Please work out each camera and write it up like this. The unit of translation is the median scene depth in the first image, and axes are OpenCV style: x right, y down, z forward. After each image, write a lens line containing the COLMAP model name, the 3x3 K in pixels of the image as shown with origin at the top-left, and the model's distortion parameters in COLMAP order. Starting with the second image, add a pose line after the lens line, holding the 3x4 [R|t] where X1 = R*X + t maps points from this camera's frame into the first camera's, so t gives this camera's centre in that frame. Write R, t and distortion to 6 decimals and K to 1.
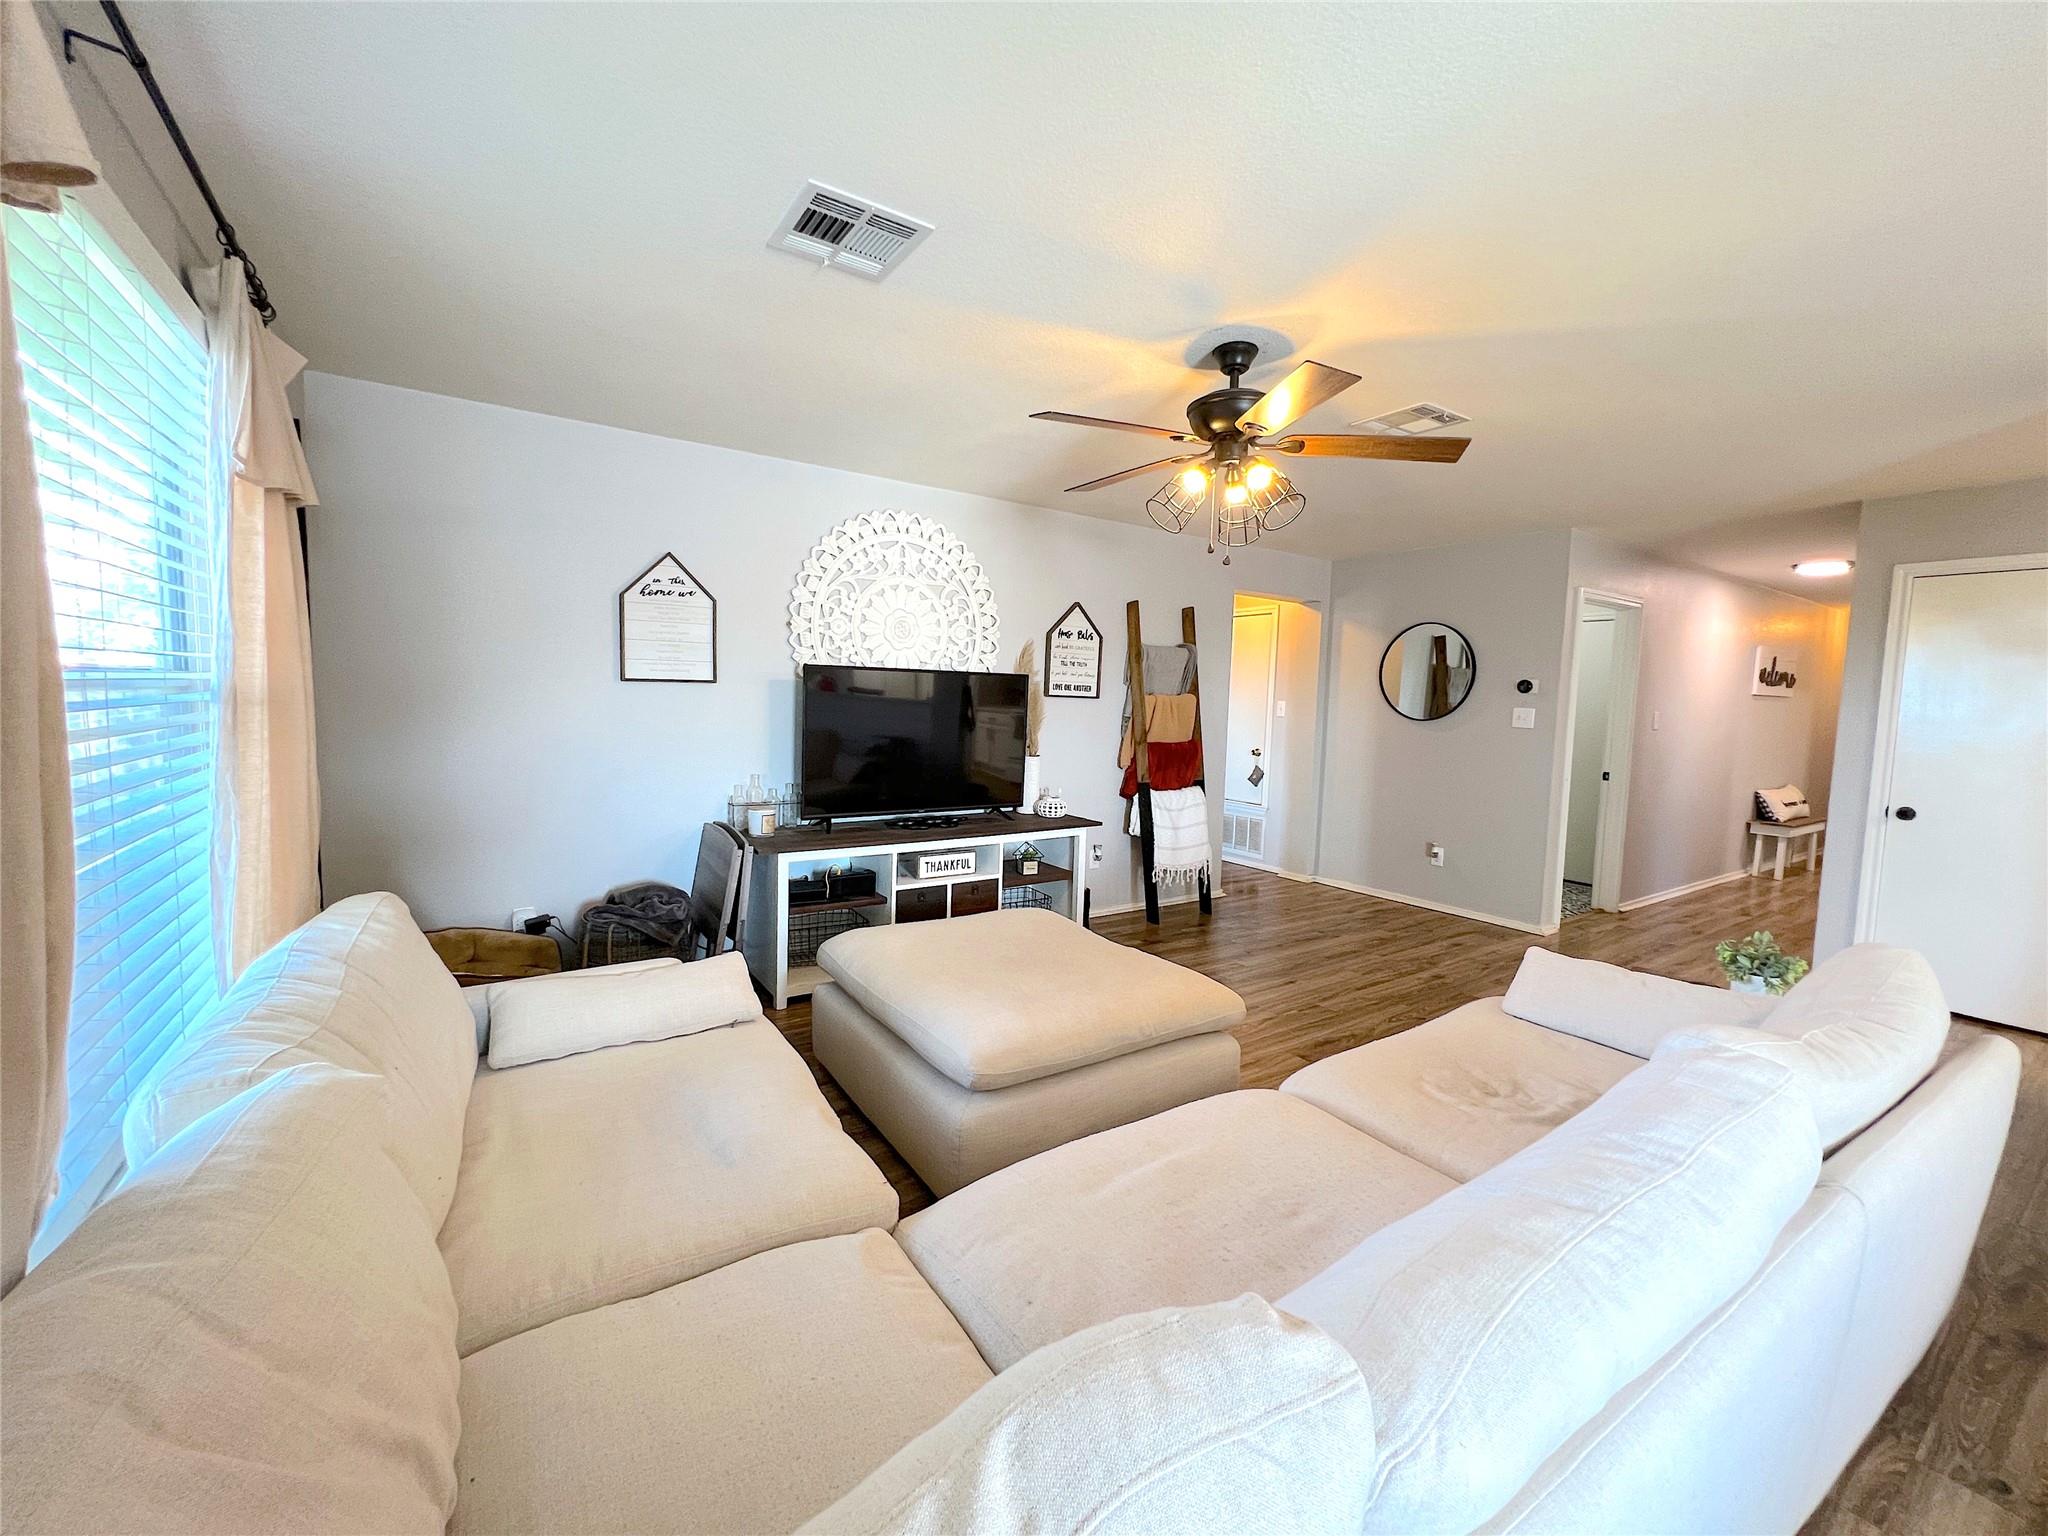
lens RADIAL K [[821.3, 0, 1013.8], [0, 821.3, 758.4], [0, 0, 1]] dist [-0.003644, 0.001157]
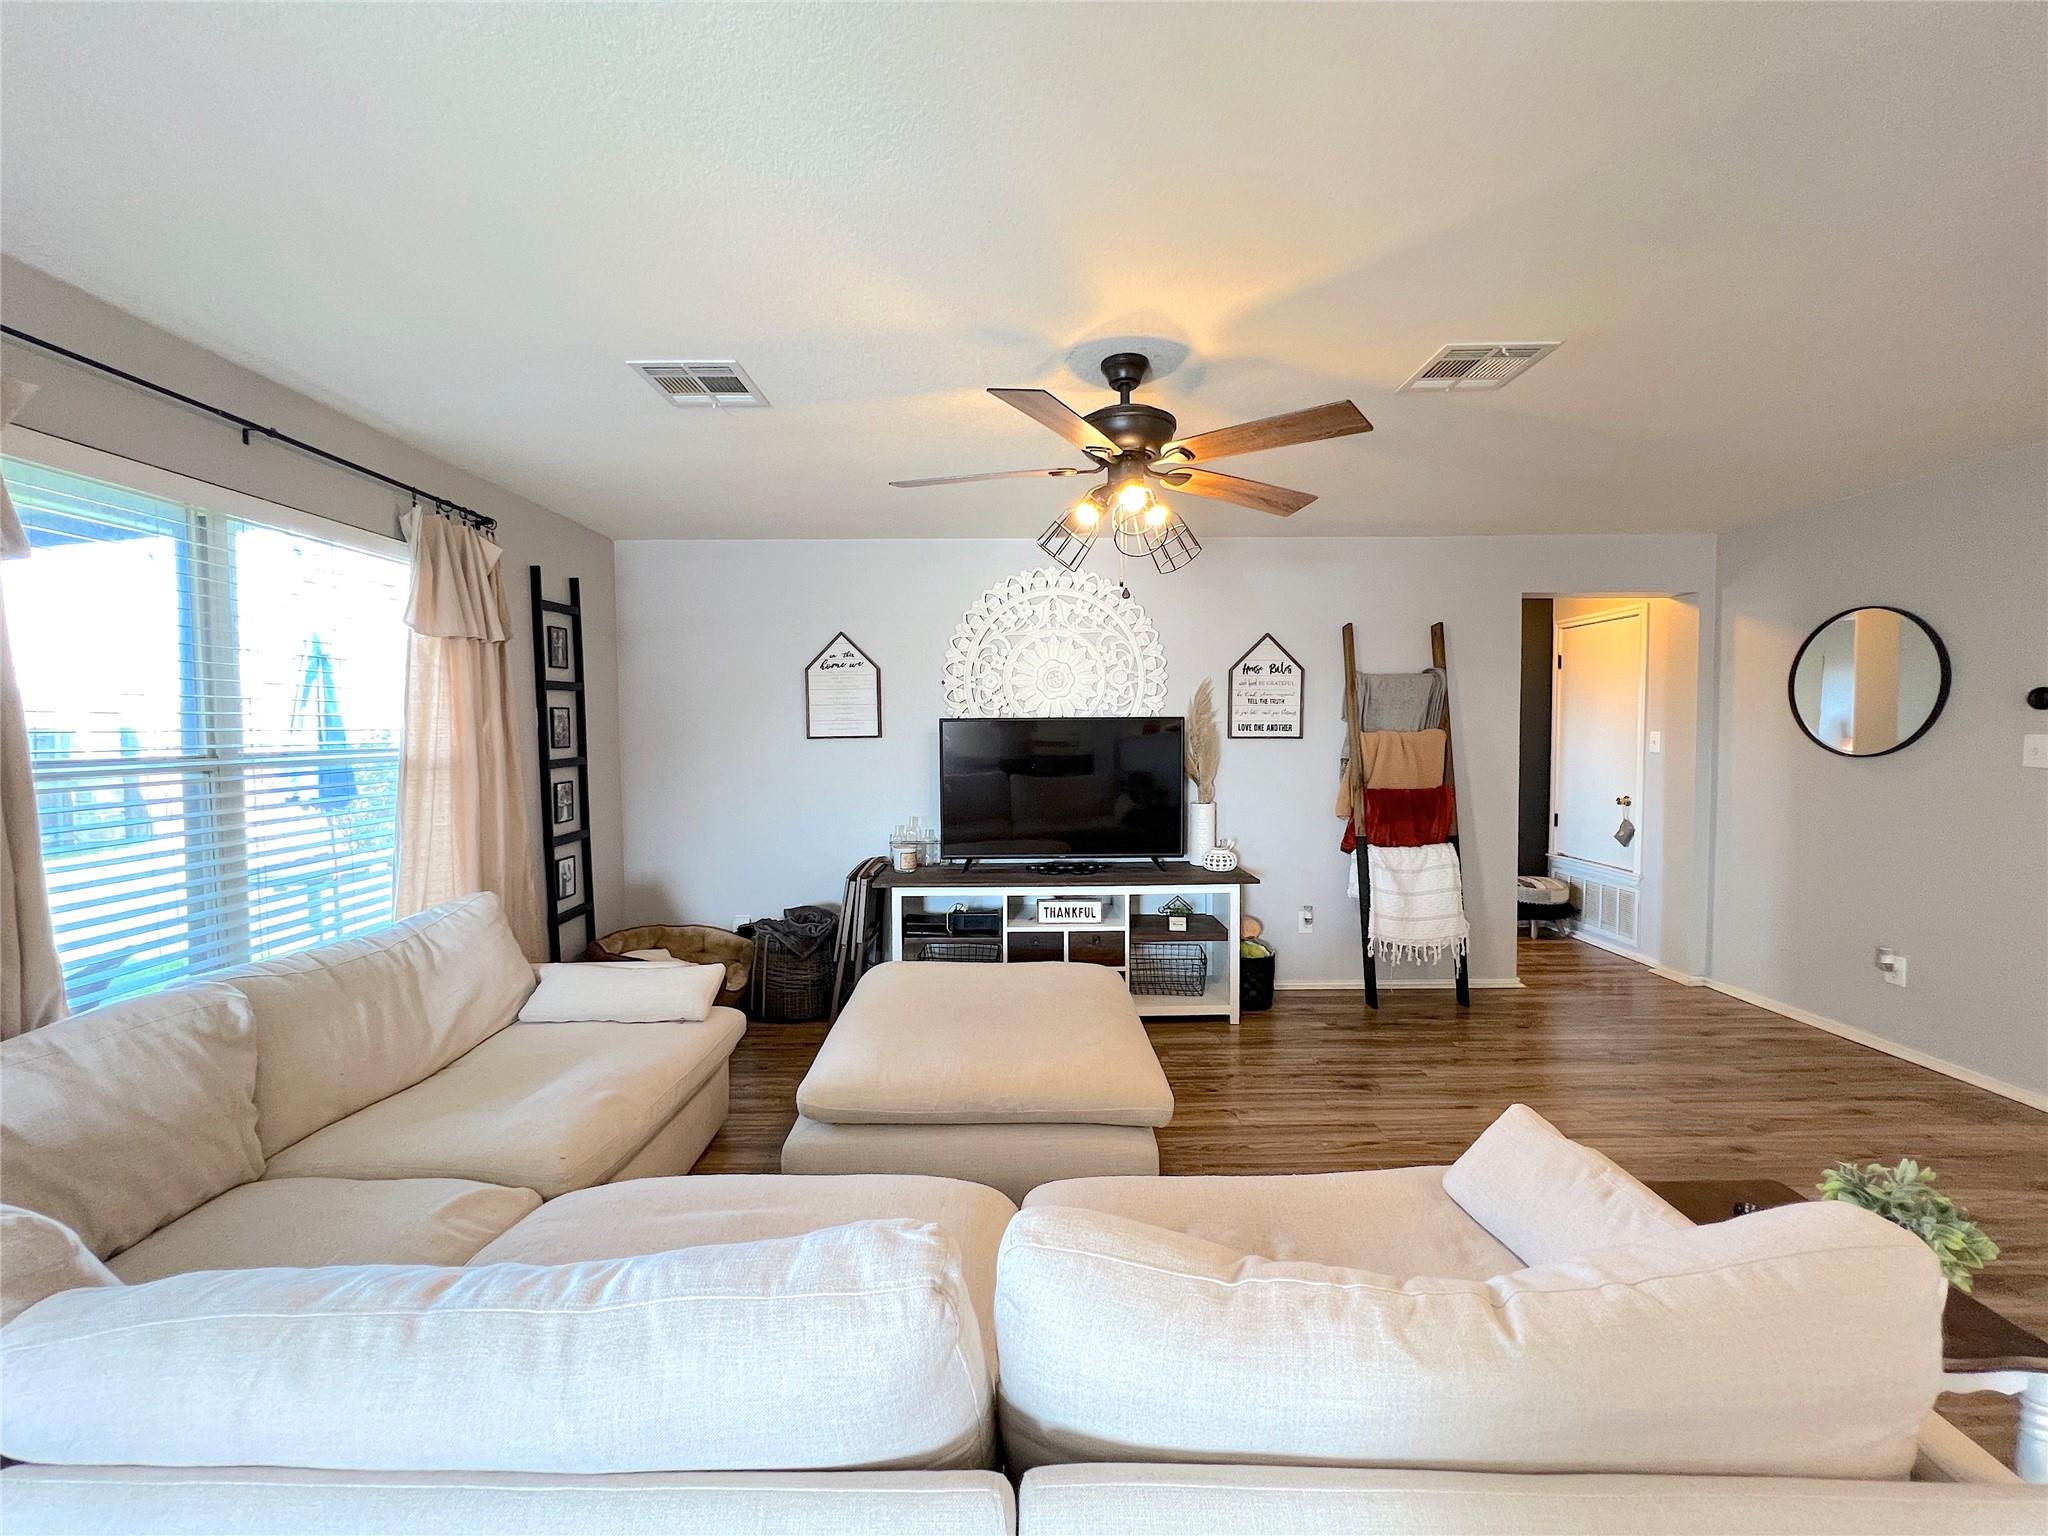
lens RADIAL K [[821.3, 0, 1014.8], [0, 821.3, 758.8], [0, 0, 1]] dist [-0.003644, 0.001157]
pose [[0.834245, -0.013971, -0.551217, 0.376929], [-0.010934, 0.999063, -0.041870, -0.012677], [0.551285, 0.040957, 0.833311, 0.111454]]
